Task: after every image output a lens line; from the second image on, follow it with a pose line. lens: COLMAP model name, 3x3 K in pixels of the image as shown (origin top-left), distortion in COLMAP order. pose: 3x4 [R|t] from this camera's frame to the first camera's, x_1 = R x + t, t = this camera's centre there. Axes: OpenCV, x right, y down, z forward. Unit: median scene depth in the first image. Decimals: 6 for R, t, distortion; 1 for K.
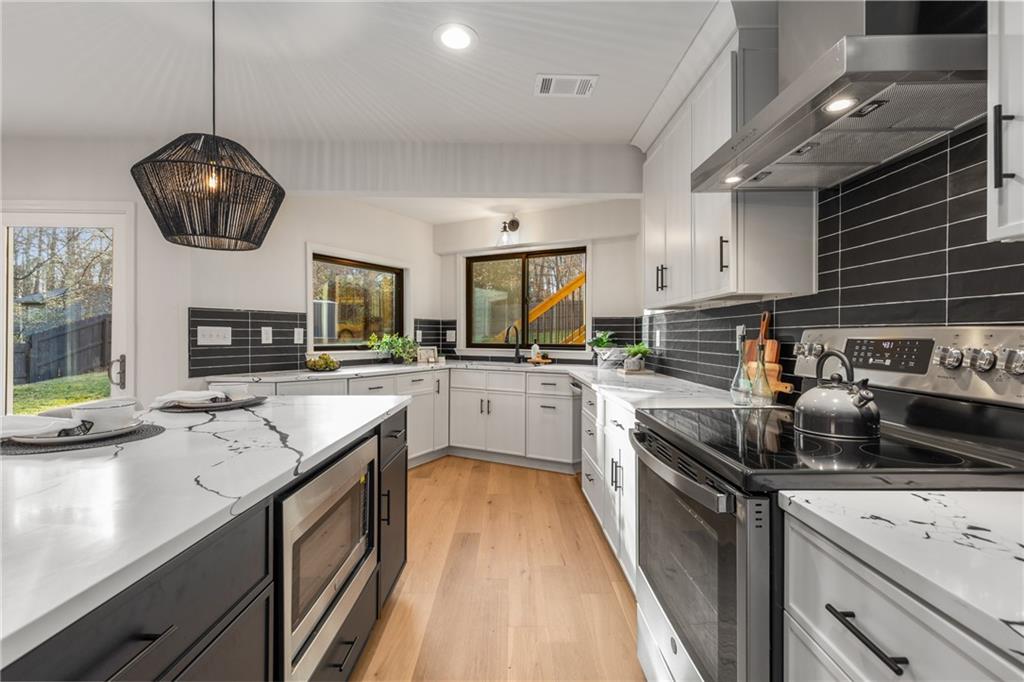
lens RADIAL K [[459.9, 0, 515.1], [0, 459.9, 338.7], [0, 0, 1]] dist [0.015529, -0.003811]
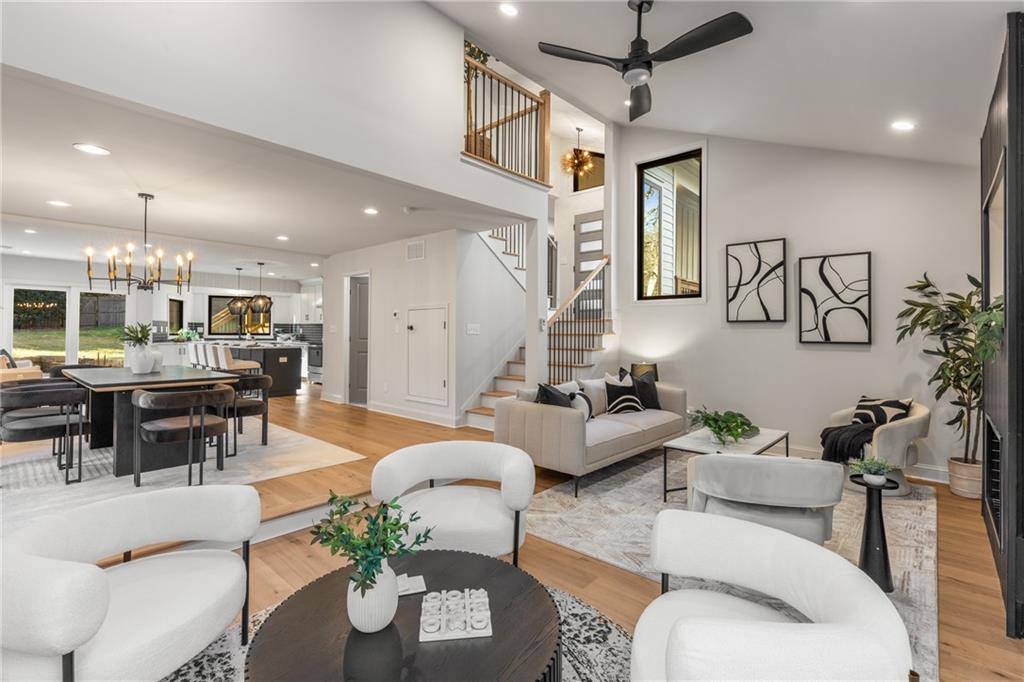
lens RADIAL K [[459.9, 0, 501.9], [0, 459.9, 331.5], [0, 0, 1]] dist [0.015529, -0.003811]
pose [[0.679628, 0.002404, 0.733553, -0.963335], [-0.000531, 0.999996, -0.002785, 0.009630], [-0.733556, 0.001503, 0.679627, -1.966747]]
